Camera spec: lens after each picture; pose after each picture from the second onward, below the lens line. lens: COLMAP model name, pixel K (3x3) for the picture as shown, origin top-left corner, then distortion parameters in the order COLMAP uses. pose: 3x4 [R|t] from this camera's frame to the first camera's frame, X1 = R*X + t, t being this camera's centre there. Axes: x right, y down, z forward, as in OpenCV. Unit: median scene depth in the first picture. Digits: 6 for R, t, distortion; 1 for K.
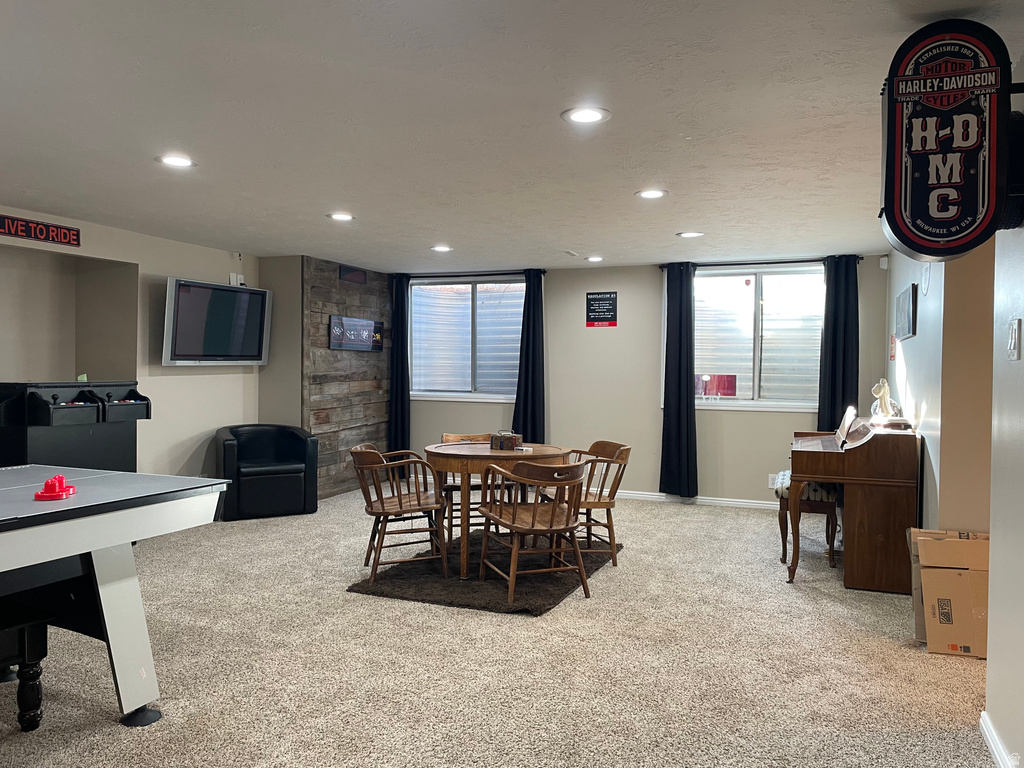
lens RADIAL K [[774.6, 0, 515.3], [0, 774.6, 381.5], [0, 0, 1]] dist [0.107039, -0.132993]
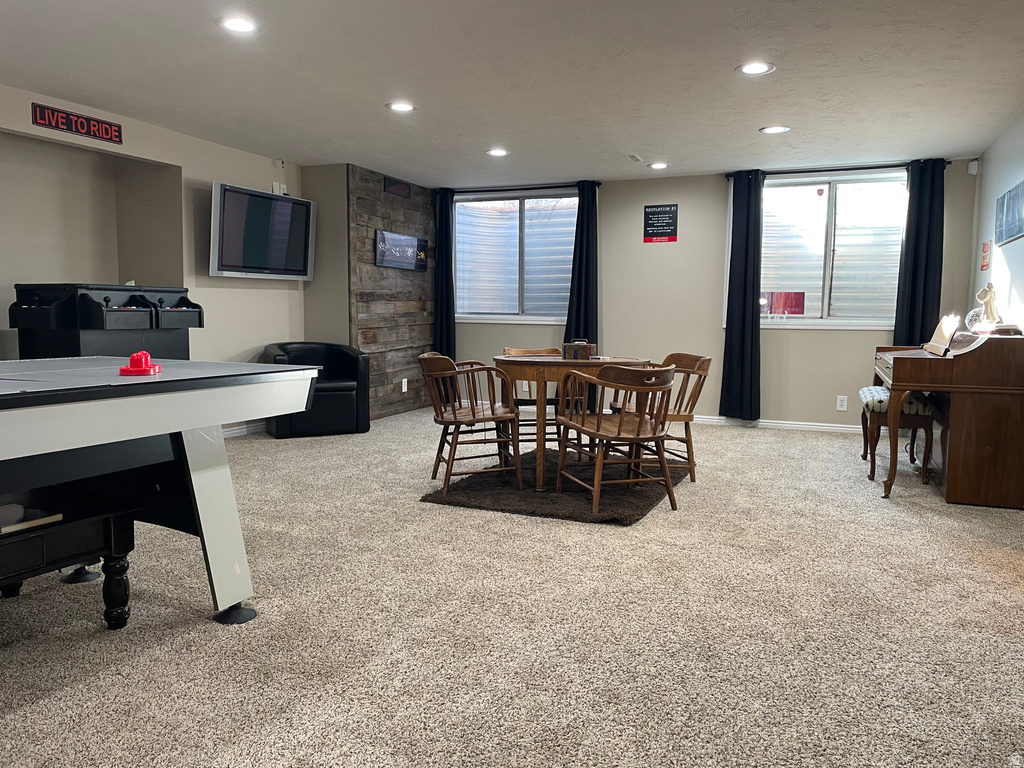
lens RADIAL K [[774.6, 0, 515.3], [0, 774.6, 381.5], [0, 0, 1]] dist [0.107039, -0.132993]
pose [[0.999817, 0.002644, -0.018941, -0.070665], [-0.001277, 0.997418, 0.071806, 0.046183], [0.019082, -0.071769, 0.997239, 0.056400]]
